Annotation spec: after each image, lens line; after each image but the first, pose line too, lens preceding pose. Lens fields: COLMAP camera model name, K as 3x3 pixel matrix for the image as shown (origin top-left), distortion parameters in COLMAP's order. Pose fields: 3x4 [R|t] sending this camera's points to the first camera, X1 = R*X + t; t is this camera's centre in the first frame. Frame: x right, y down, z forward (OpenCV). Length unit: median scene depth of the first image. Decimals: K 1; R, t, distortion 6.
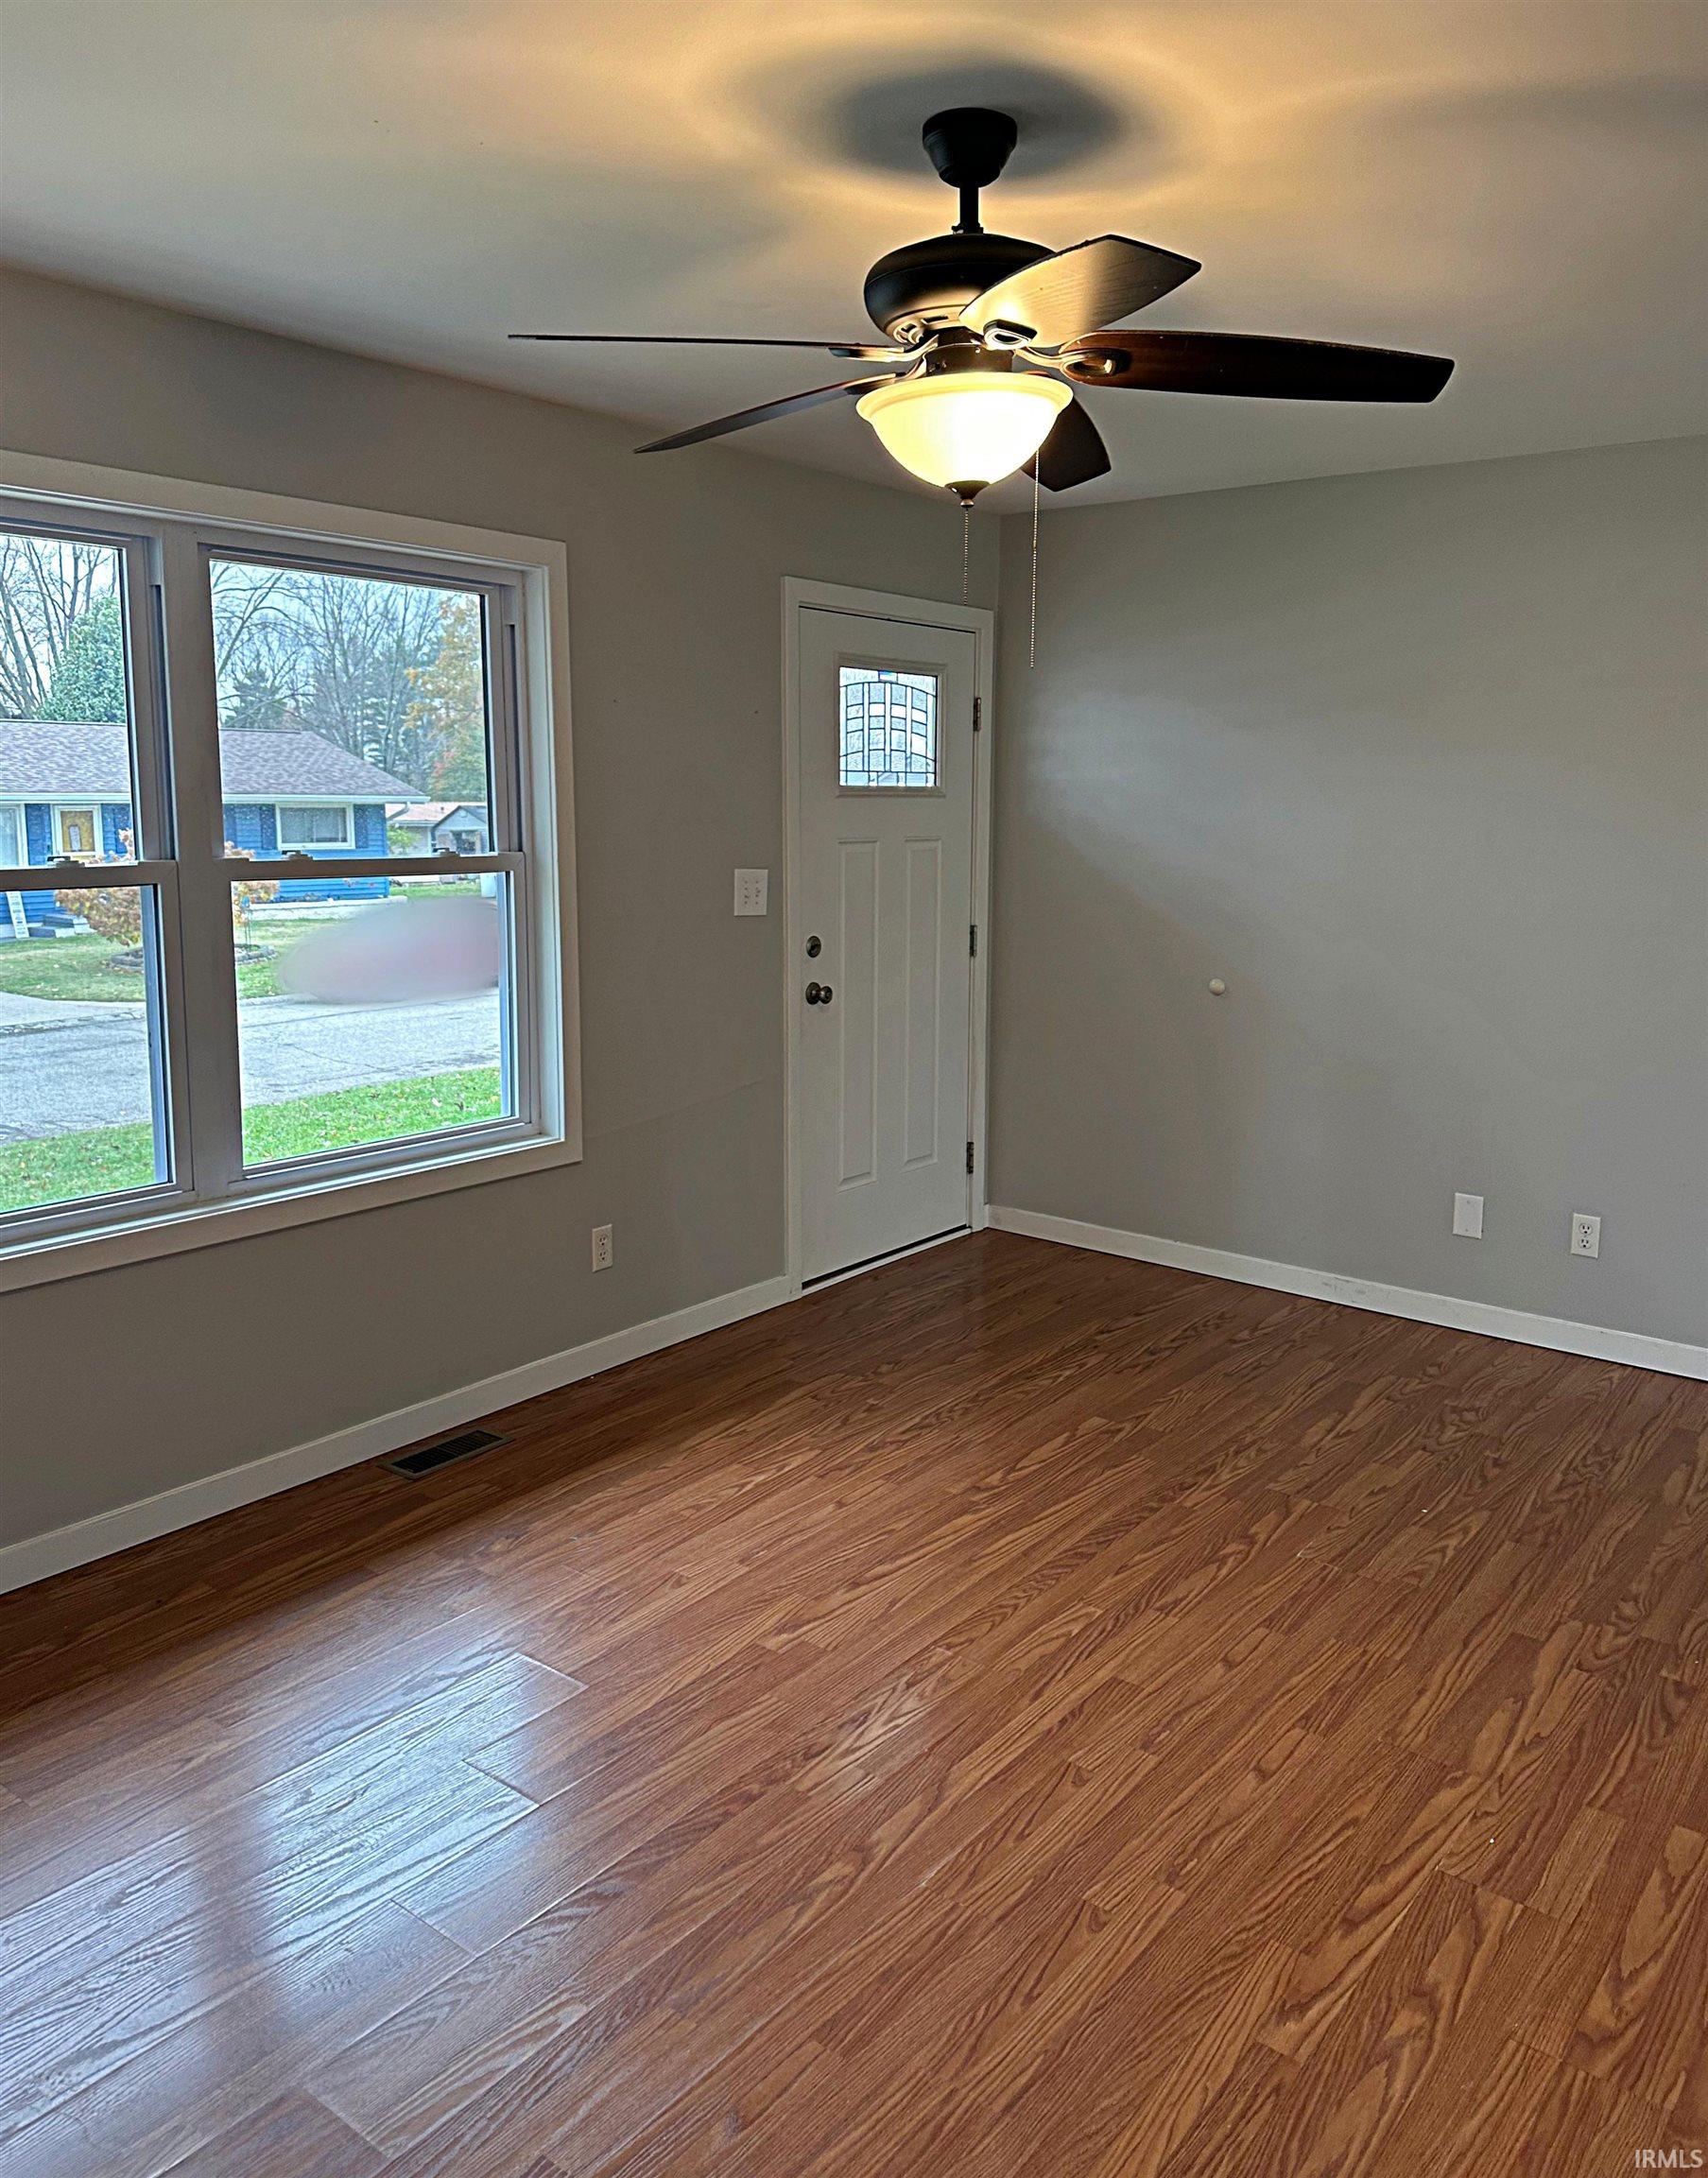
lens RADIAL K [[1666.3, 0, 860.9], [0, 1666.3, 1083.9], [0, 0, 1]] dist [0.071855, -0.032181]
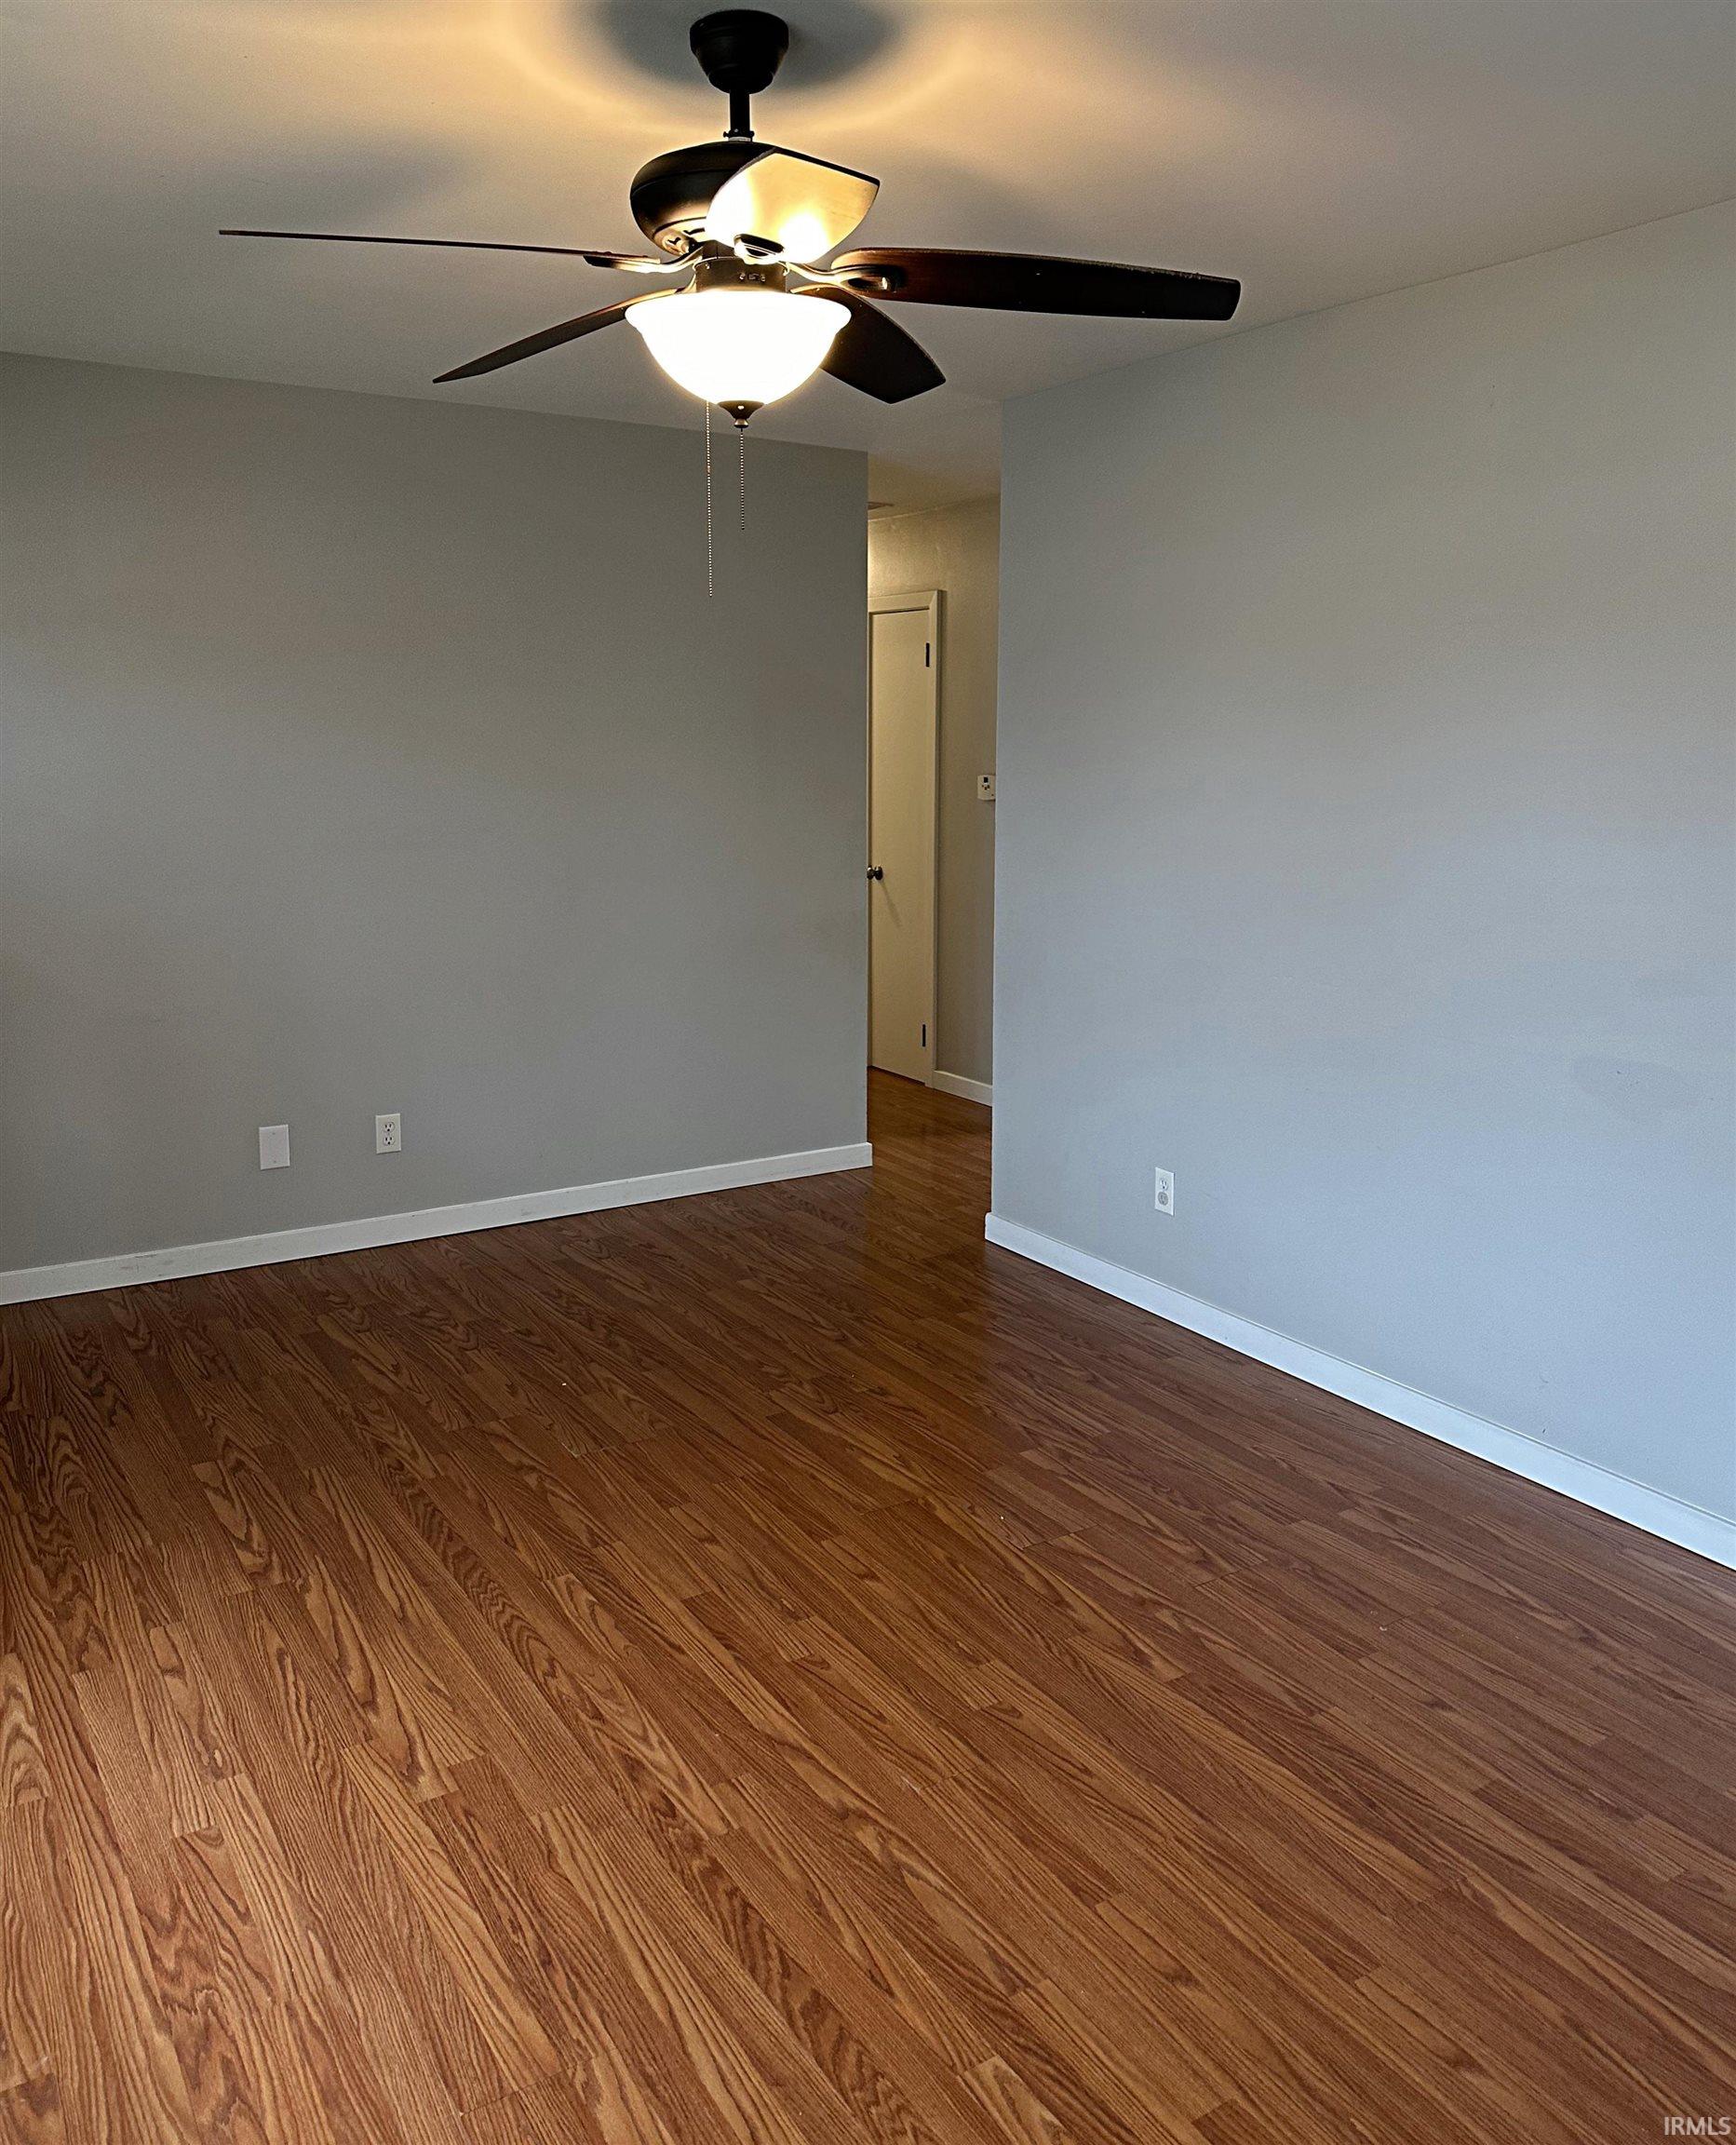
lens RADIAL K [[1669.5, 0, 868.6], [0, 1669.5, 1057.8], [0, 0, 1]] dist [0.062656, -0.012081]
pose [[0.368253, -0.204299, 0.907001, -0.636442], [0.175935, 0.973245, 0.147789, -0.092790], [-0.912928, 0.105149, 0.394344, 0.445455]]
